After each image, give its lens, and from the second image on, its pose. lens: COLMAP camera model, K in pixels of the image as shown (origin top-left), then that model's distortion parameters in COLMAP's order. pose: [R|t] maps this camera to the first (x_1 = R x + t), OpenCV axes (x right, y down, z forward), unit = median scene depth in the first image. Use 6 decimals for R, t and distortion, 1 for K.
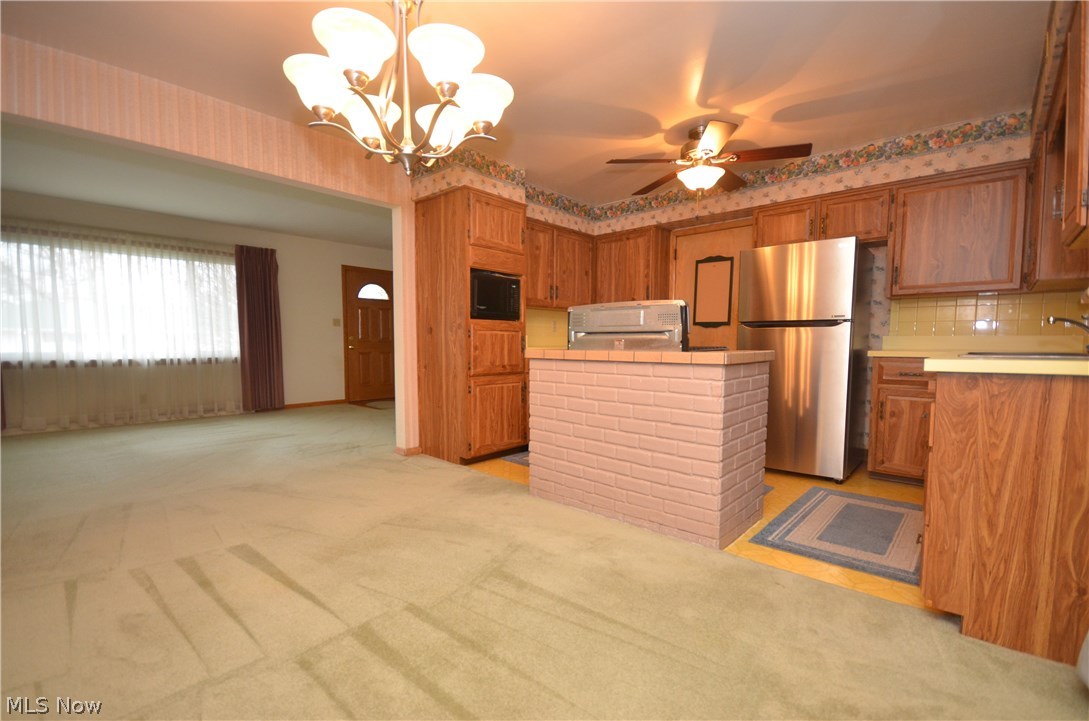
lens RADIAL K [[475.1, 0, 540.5], [0, 475.1, 367.8], [0, 0, 1]] dist [-0.005151, -0.003141]
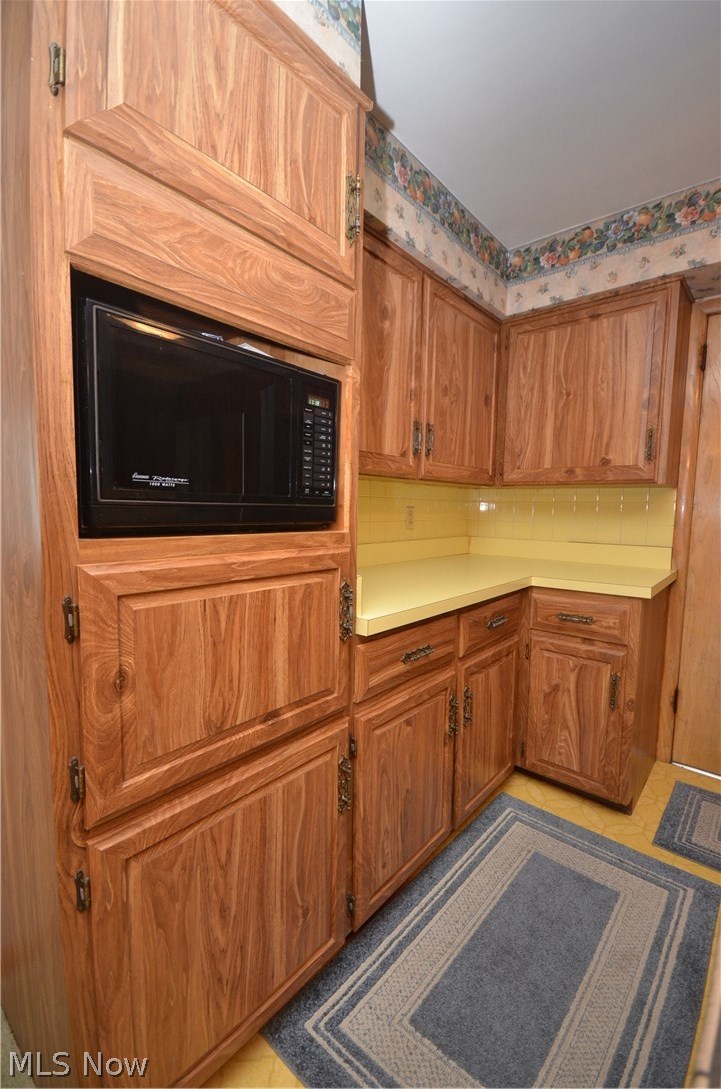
lens RADIAL K [[475.1, 0, 365.6], [0, 475.1, 543.9], [0, 0, 1]] dist [-0.005151, -0.003141]
pose [[0.999482, 0.012702, 0.029576, -0.029573], [-0.013423, 0.999615, 0.024298, -0.083395], [-0.029256, -0.024683, 0.999267, 0.618404]]
